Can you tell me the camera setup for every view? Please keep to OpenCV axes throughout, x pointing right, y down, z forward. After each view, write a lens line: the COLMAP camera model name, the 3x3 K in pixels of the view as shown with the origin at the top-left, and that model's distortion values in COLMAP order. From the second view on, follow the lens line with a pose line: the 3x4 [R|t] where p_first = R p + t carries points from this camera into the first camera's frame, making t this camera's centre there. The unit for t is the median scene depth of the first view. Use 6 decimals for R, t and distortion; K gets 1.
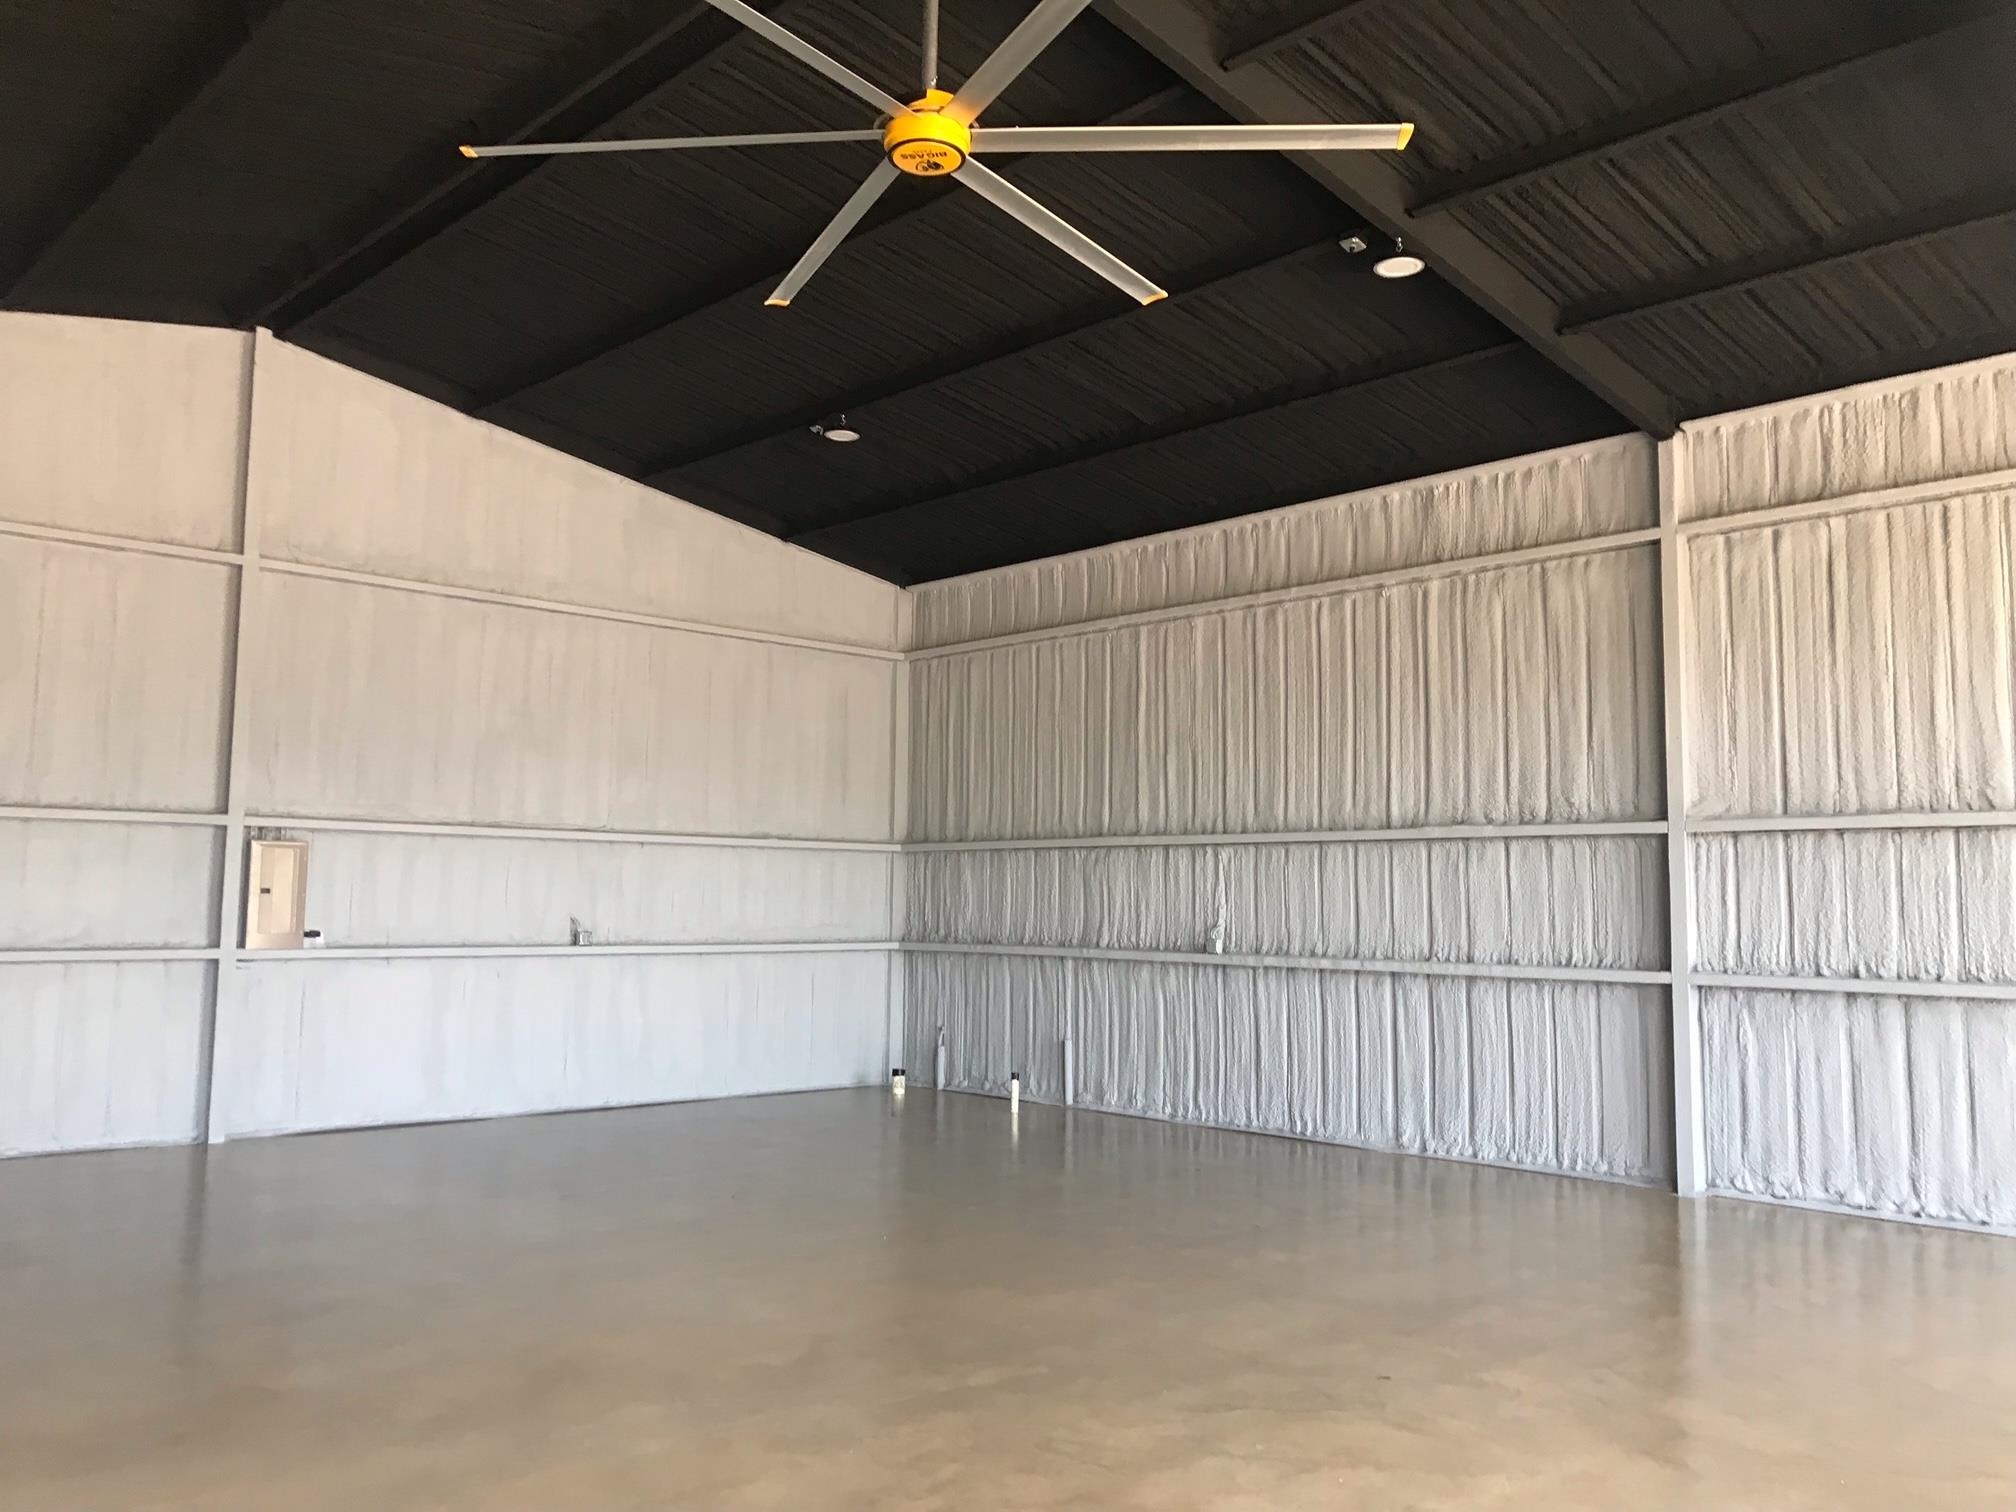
lens RADIAL K [[1642.3, 0, 1013.5], [0, 1642.3, 758.4], [0, 0, 1]] dist [0.010940, -0.003325]
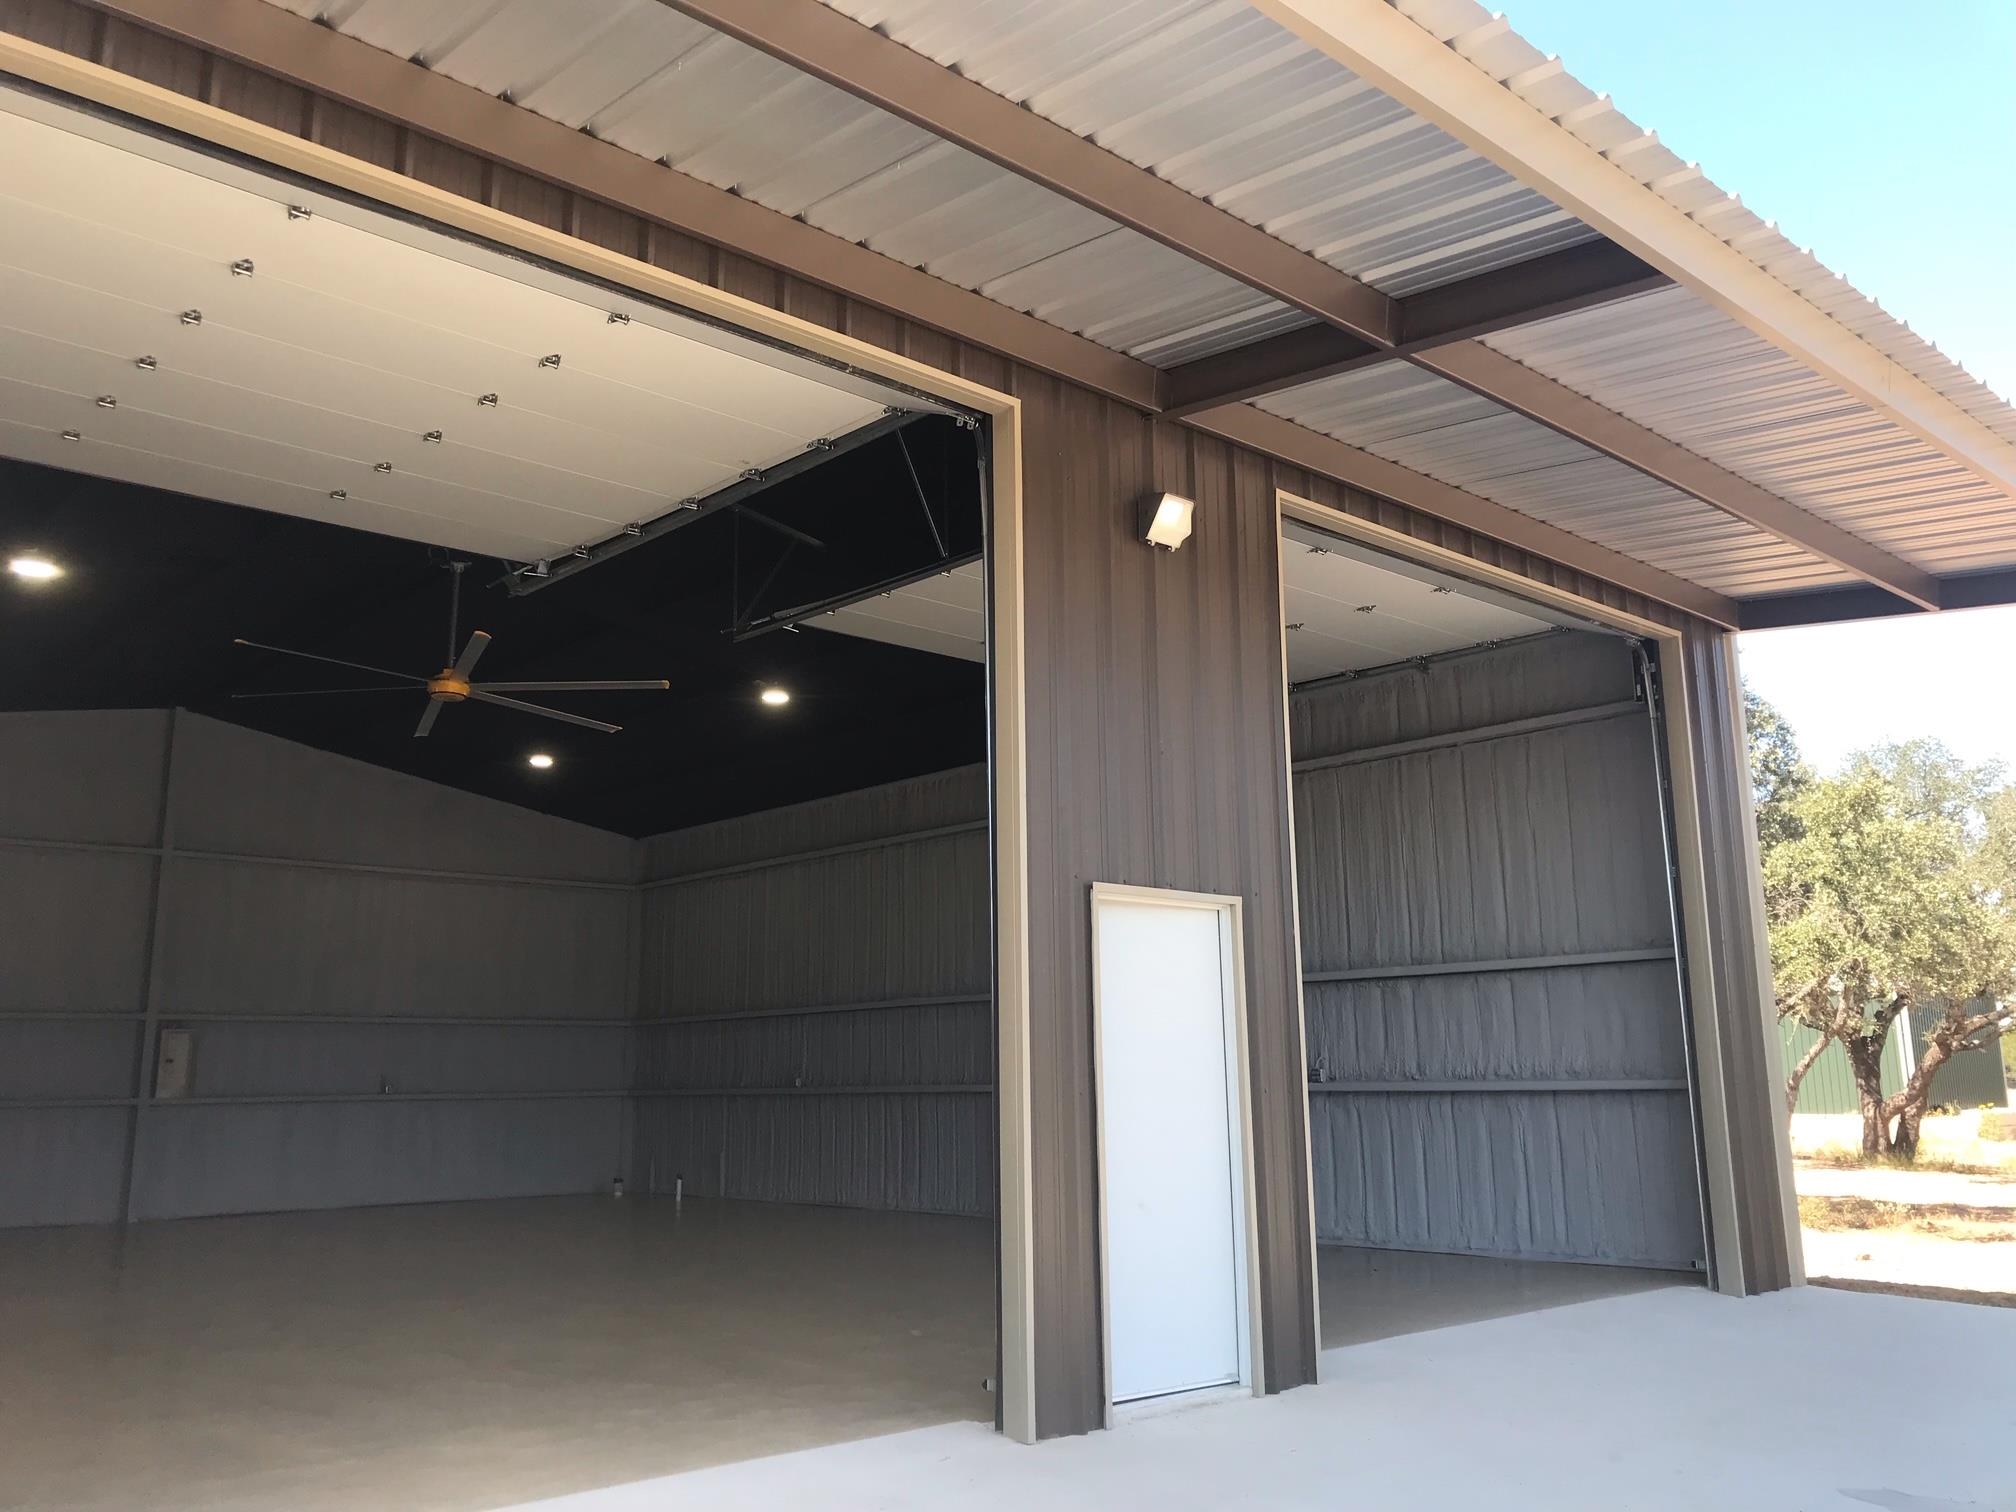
lens RADIAL K [[1642.3, 0, 1003.1], [0, 1642.3, 750.2], [0, 0, 1]] dist [0.010940, -0.003325]
pose [[0.999607, -0.026926, -0.007779, 0.333736], [0.025938, 0.993900, -0.107196, -0.023647], [0.010618, 0.106952, 0.994208, -0.543717]]
